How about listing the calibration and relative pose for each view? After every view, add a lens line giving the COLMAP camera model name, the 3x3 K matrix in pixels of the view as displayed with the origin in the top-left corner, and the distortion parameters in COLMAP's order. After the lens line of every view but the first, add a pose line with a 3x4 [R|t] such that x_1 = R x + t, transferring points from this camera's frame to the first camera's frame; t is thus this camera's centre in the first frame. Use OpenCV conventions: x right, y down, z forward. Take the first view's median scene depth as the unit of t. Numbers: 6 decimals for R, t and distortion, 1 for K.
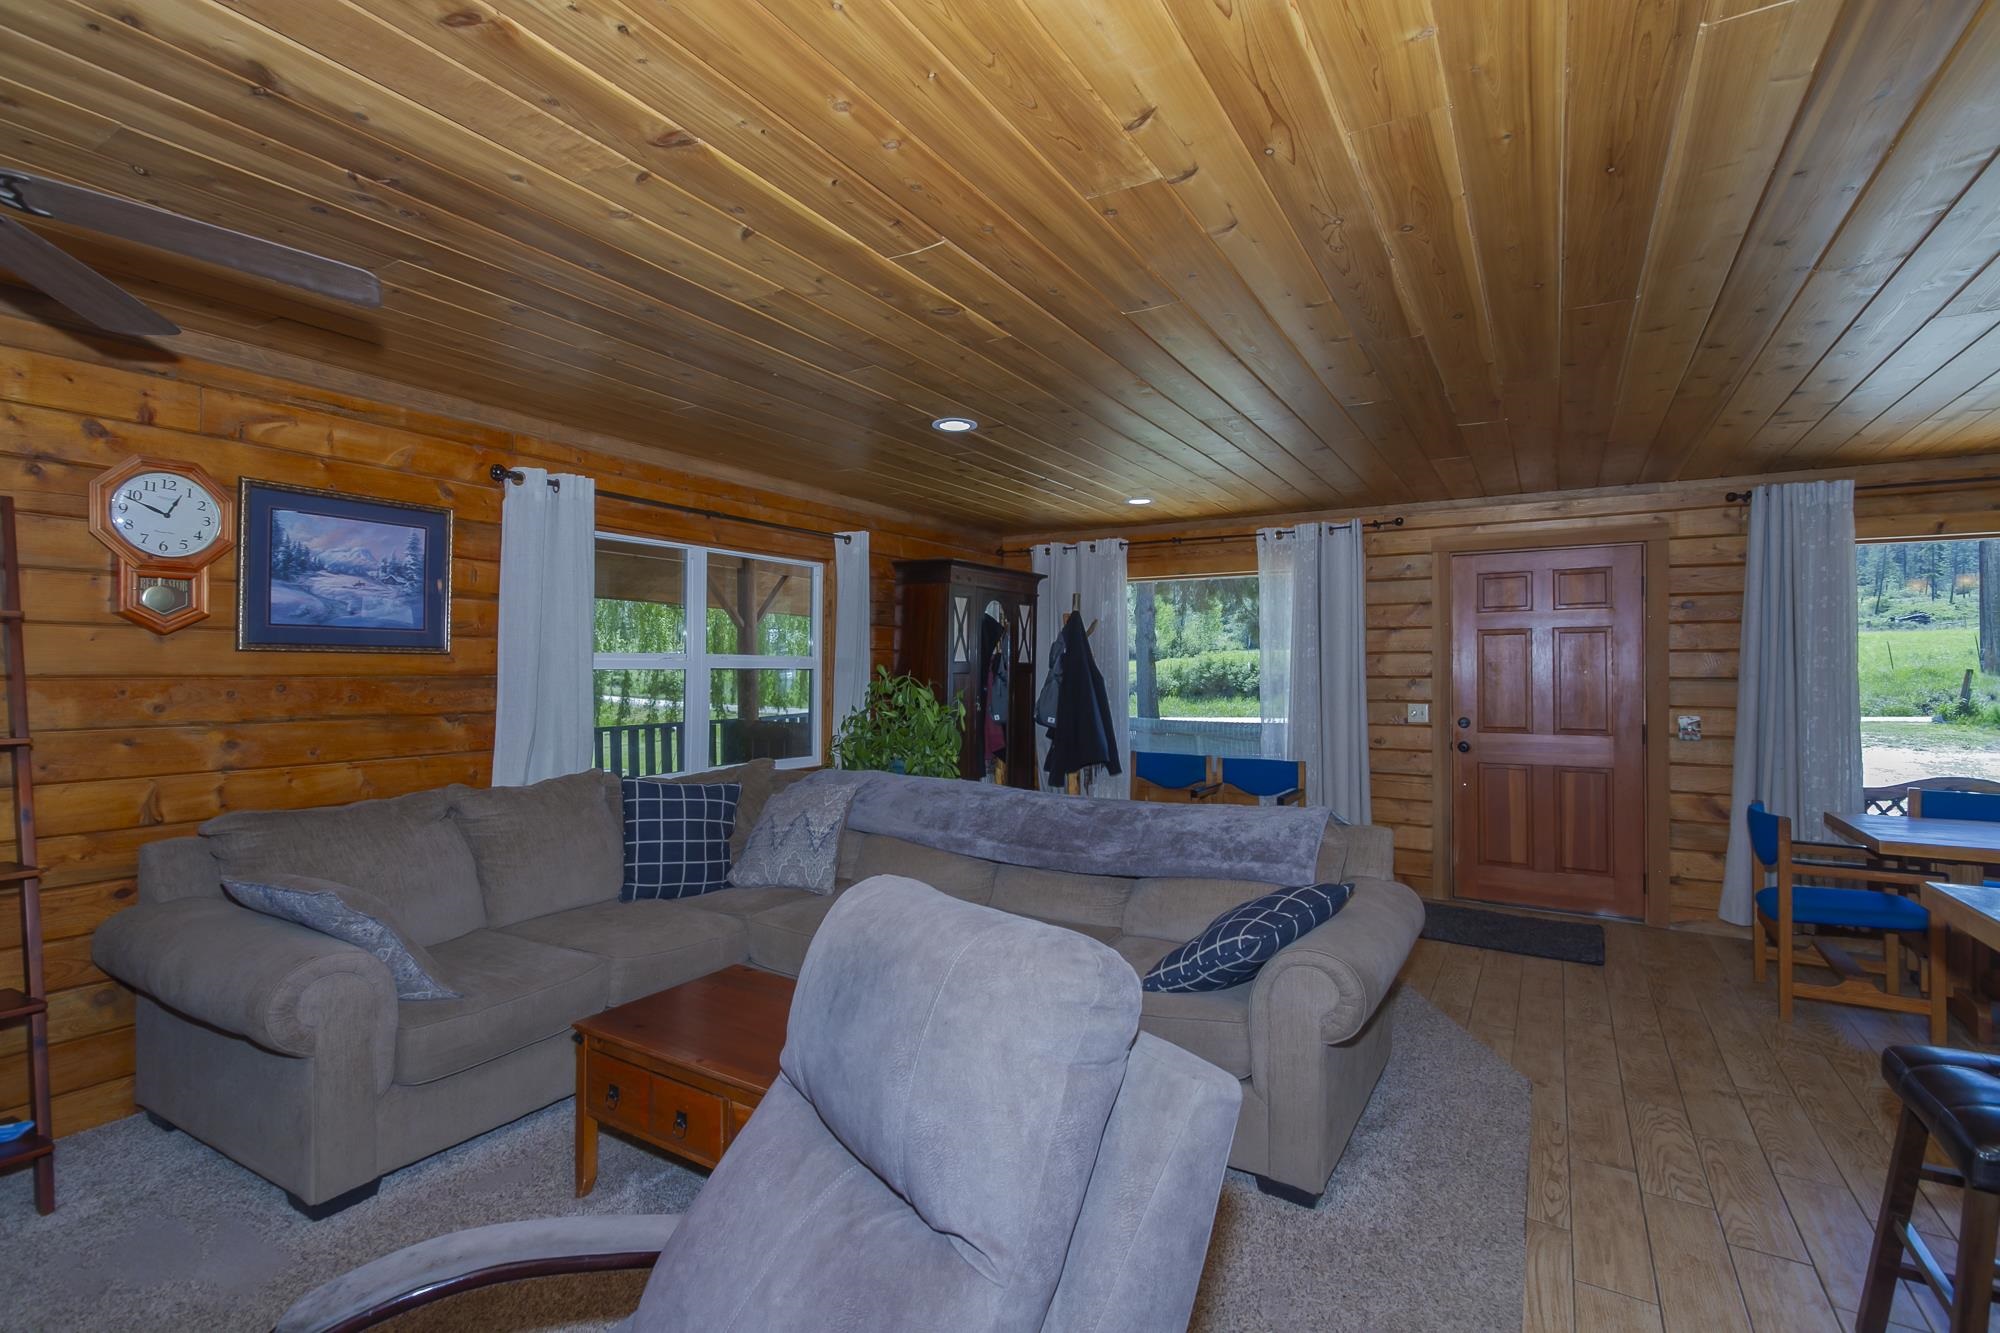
lens RADIAL K [[916.8, 0, 990.2], [0, 916.8, 663.9], [0, 0, 1]] dist [0.010162, -0.002163]
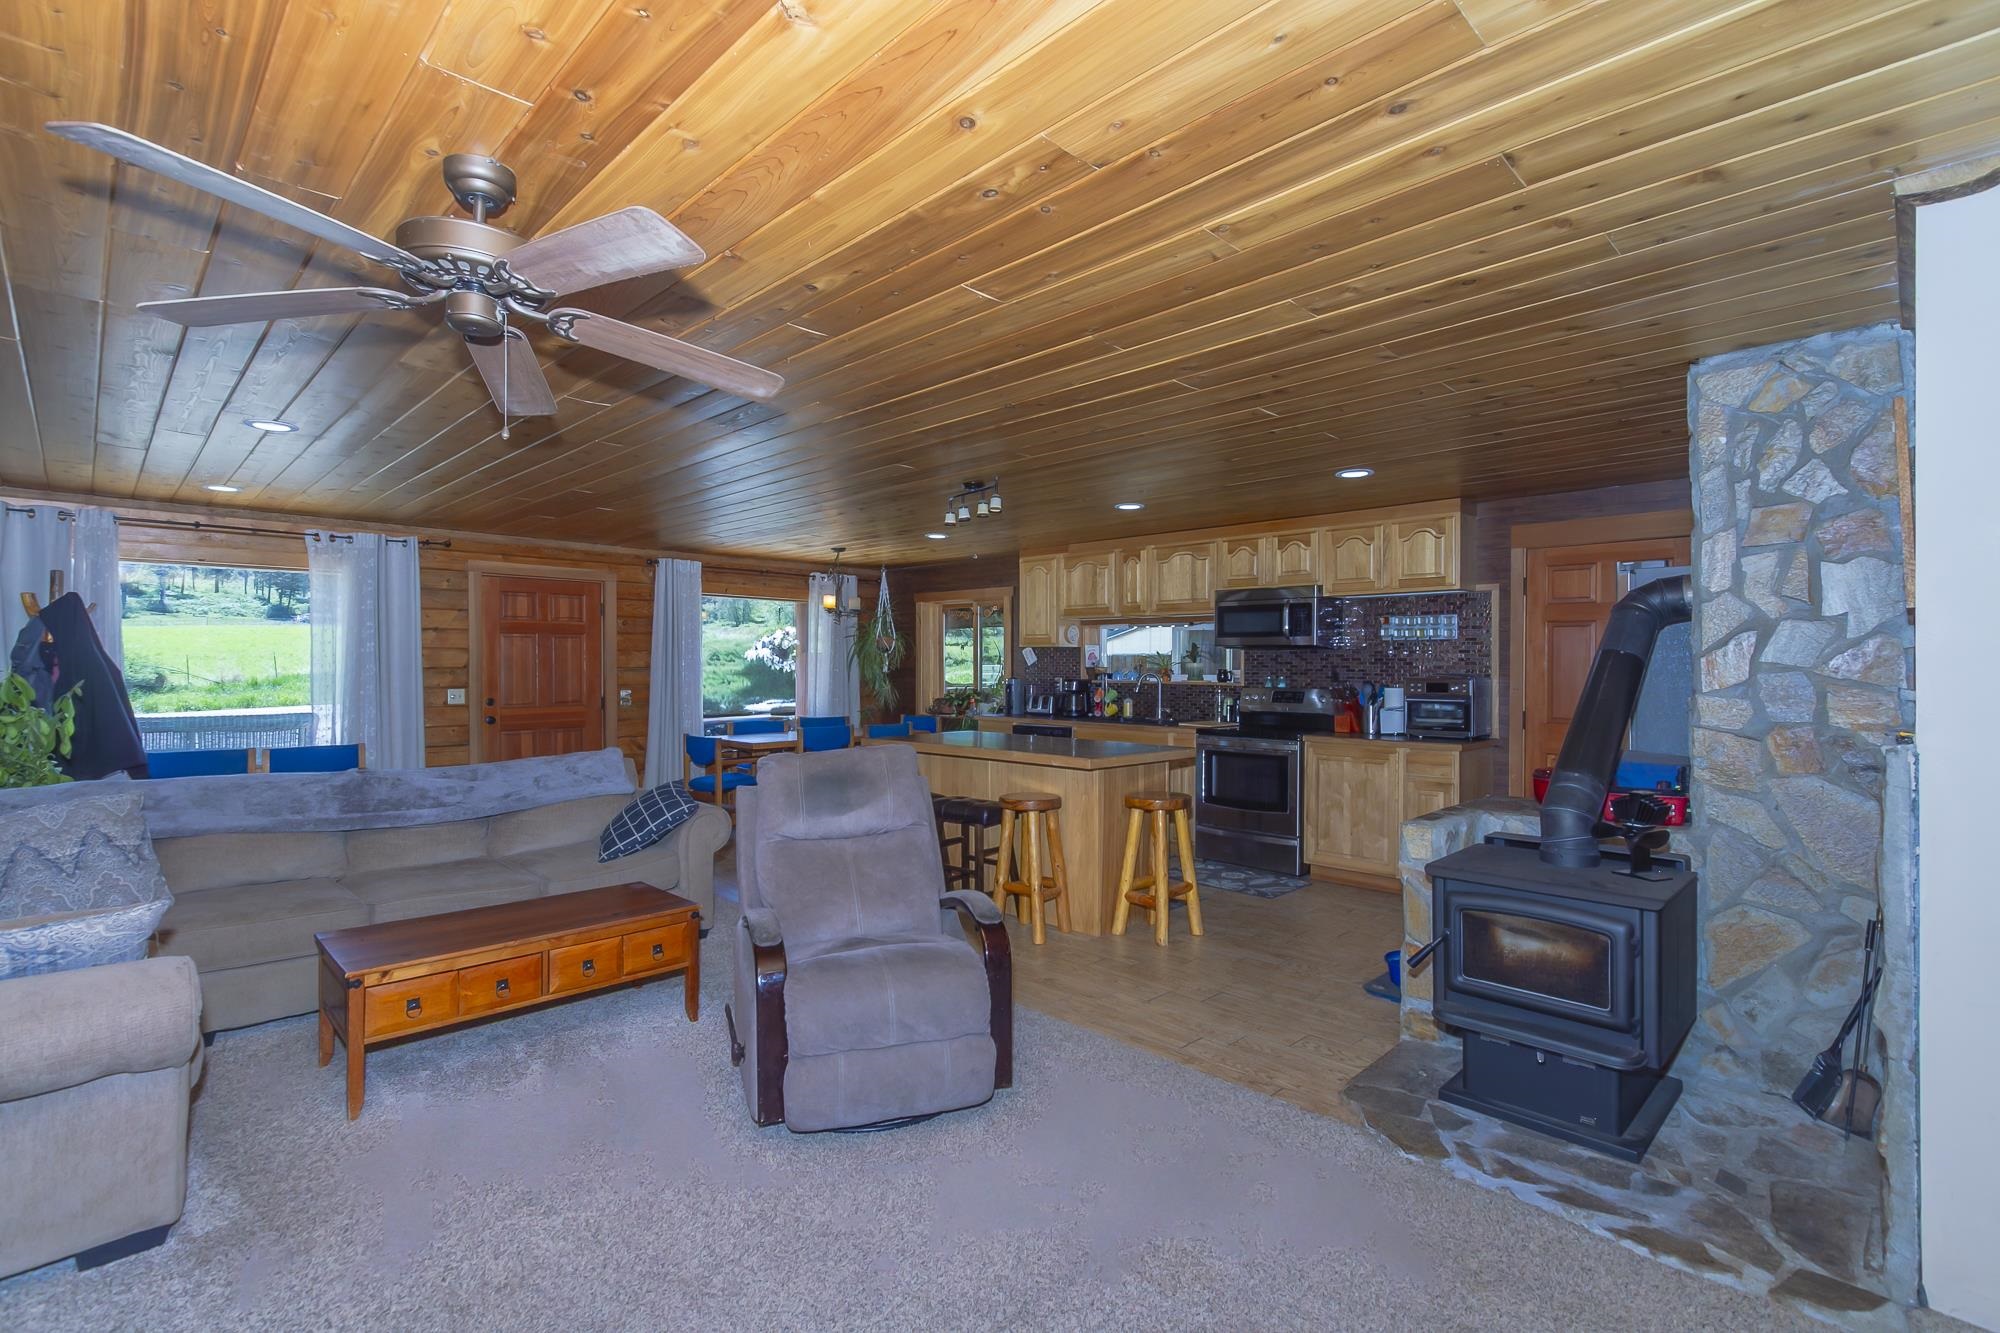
lens RADIAL K [[916.8, 0, 991.7], [0, 916.8, 664.1], [0, 0, 1]] dist [0.010162, -0.002163]
pose [[0.242910, -0.002732, 0.970045, -0.997902], [-0.008886, 0.999948, 0.005041, -0.006309], [-0.970008, -0.009845, 0.242873, -0.048508]]
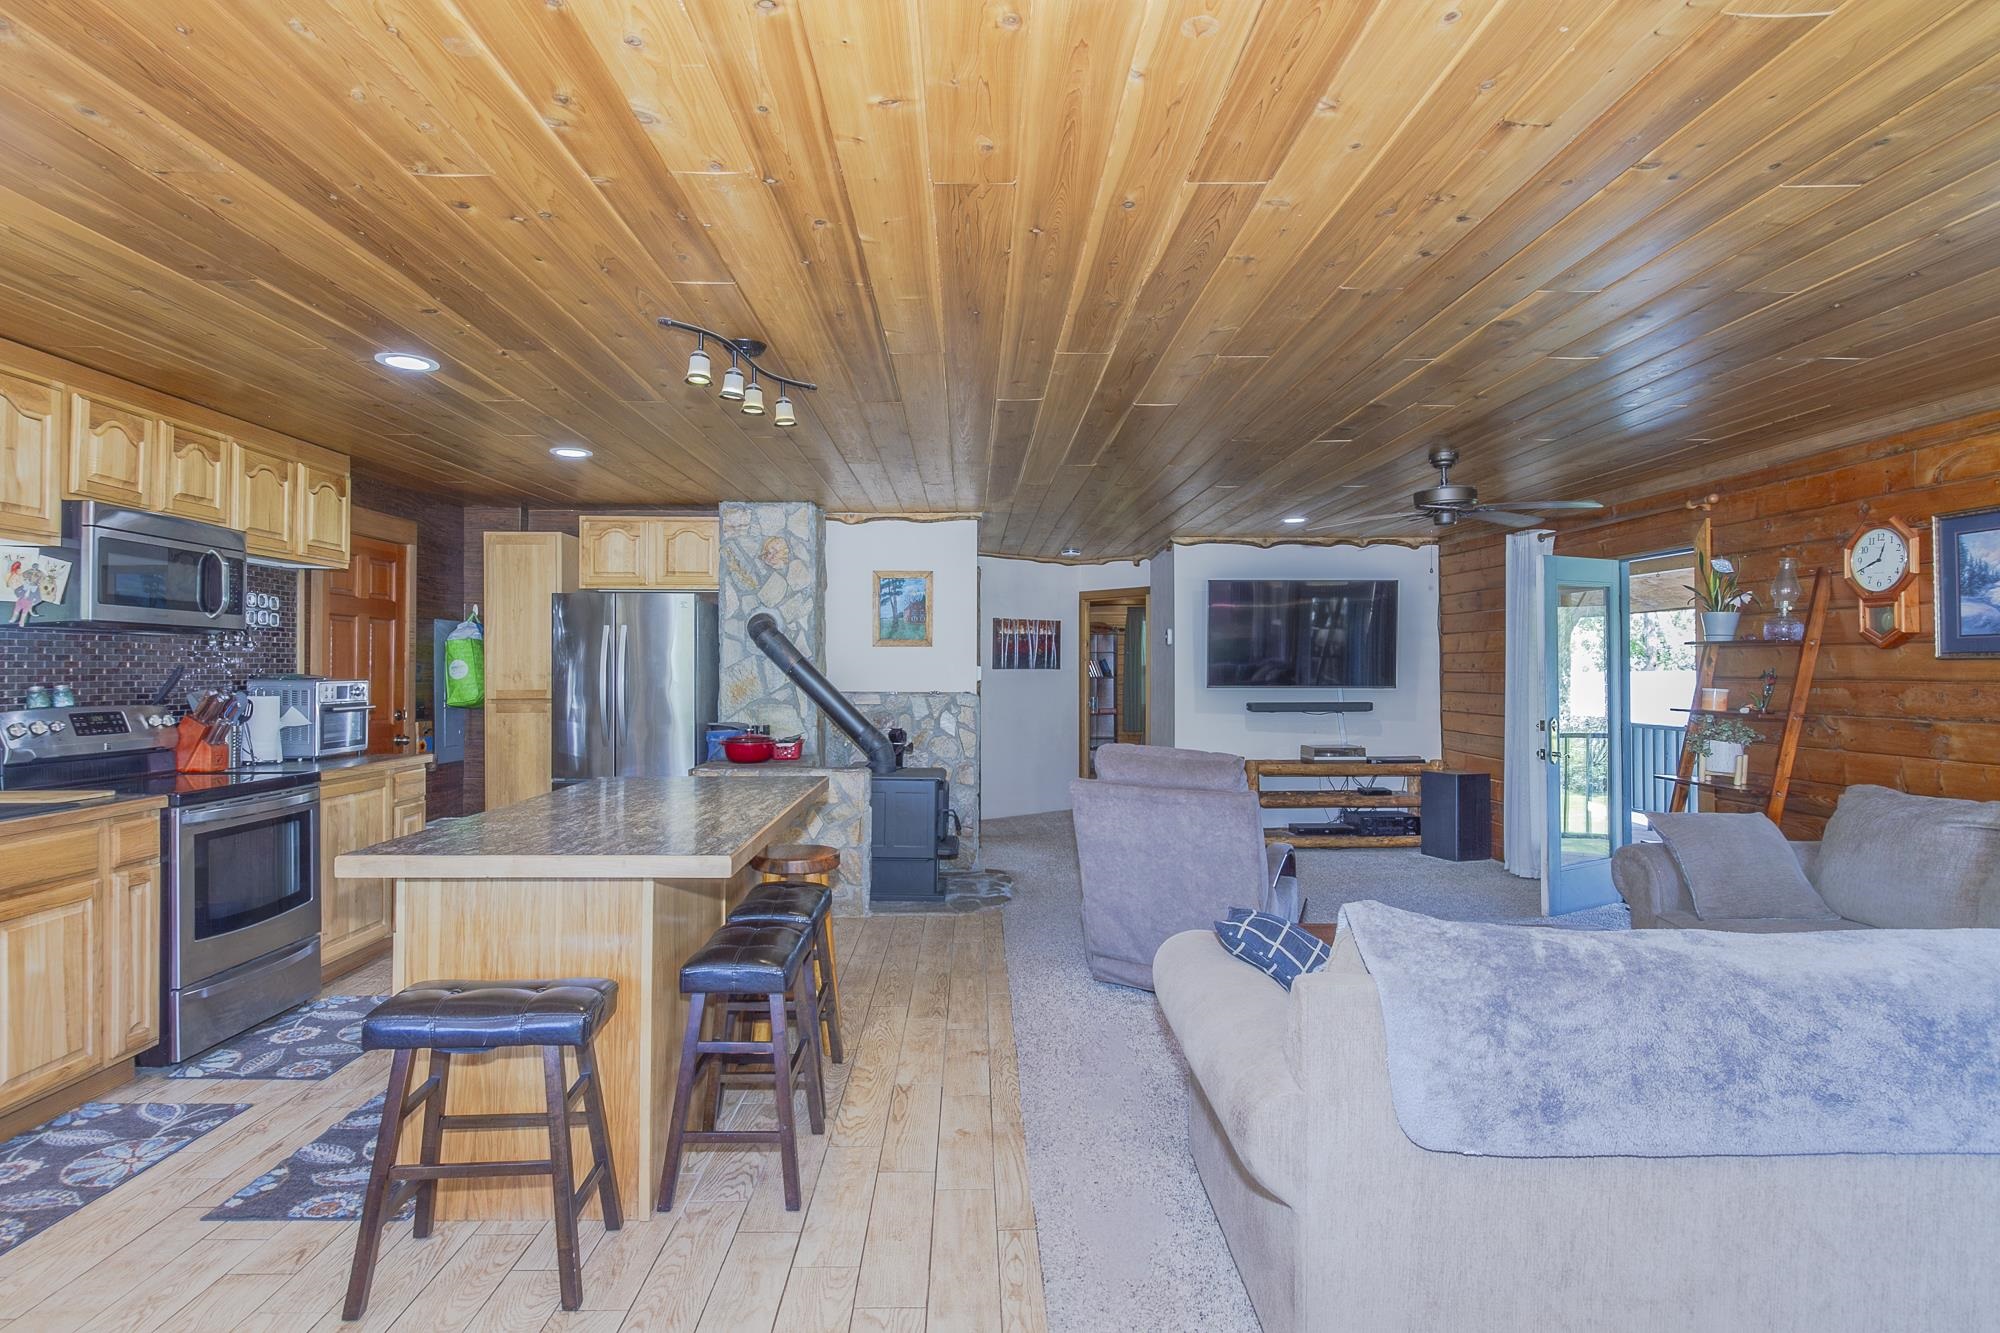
lens RADIAL K [[1052.5, 0, 982.3], [0, 1052.5, 664.8], [0, 0, 1]] dist [0.007736, -0.003205]
pose [[-0.848239, -0.010103, -0.529517, 0.853748], [-0.004529, 0.999920, -0.011824, 0.012946], [0.529594, -0.007631, -0.848217, 1.337683]]
